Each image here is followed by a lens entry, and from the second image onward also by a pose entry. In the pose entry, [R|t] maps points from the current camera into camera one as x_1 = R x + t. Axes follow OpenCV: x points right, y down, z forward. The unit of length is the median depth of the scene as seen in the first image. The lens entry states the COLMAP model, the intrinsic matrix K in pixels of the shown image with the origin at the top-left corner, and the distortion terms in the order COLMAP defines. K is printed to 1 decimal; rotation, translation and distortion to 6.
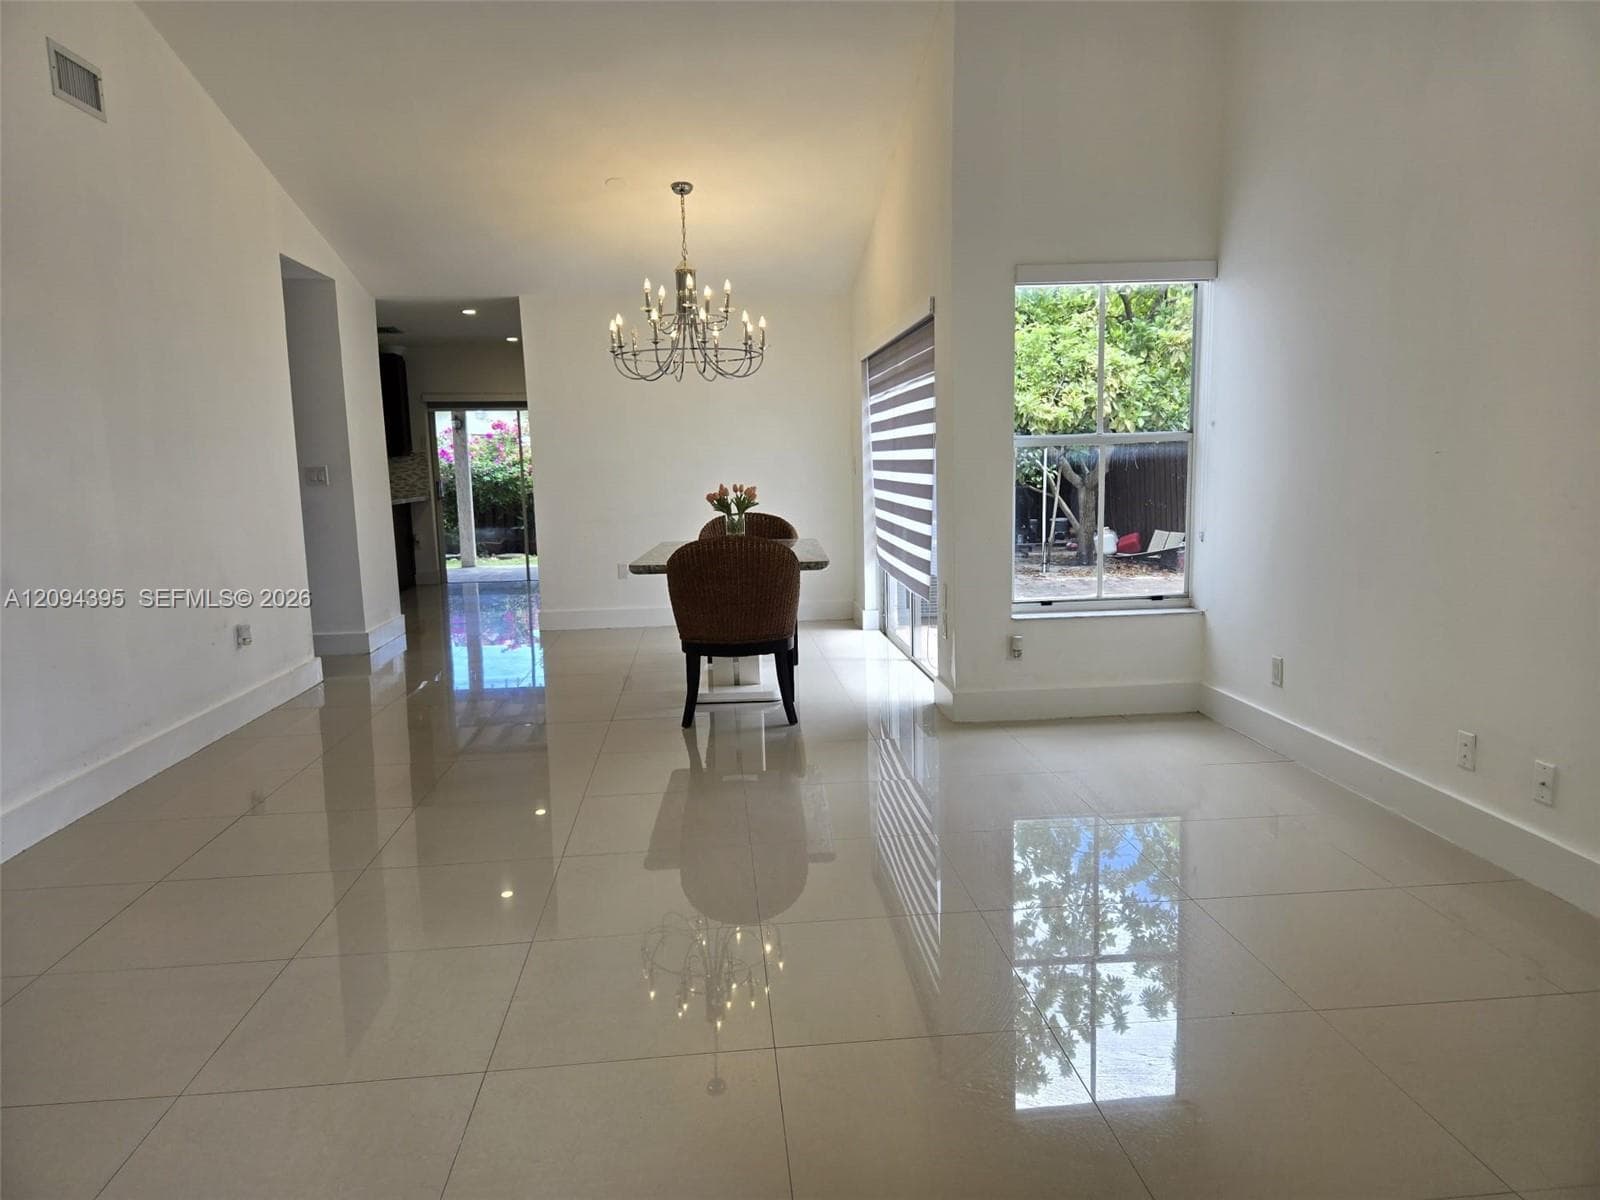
lens RADIAL K [[1069.6, 0, 789.5], [0, 1069.6, 597.4], [0, 0, 1]] dist [0.076629, -0.066835]
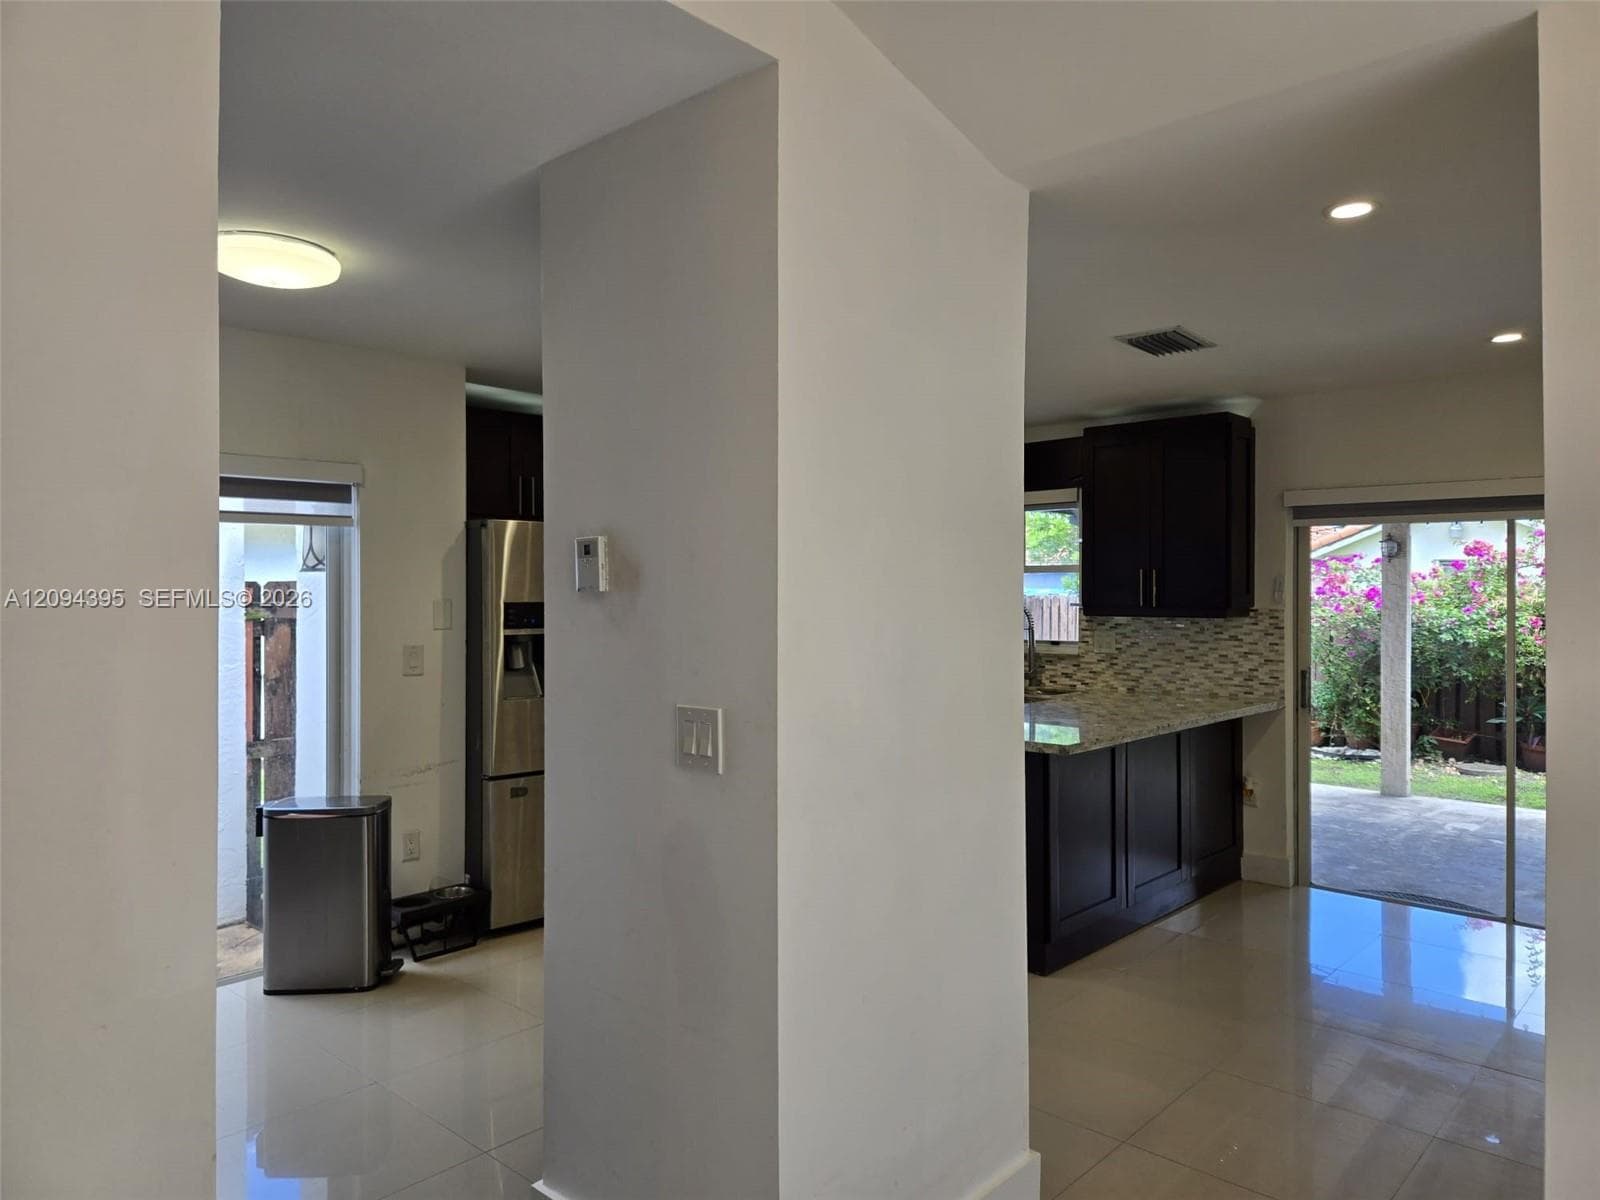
lens RADIAL K [[1069.6, 0, 805.8], [0, 1069.6, 597.5], [0, 0, 1]] dist [0.076629, -0.066835]
pose [[0.680954, 0.031090, -0.731665, -0.087587], [-0.111716, 0.991815, -0.061828, -0.059230], [0.723755, 0.123841, 0.678854, 0.354199]]
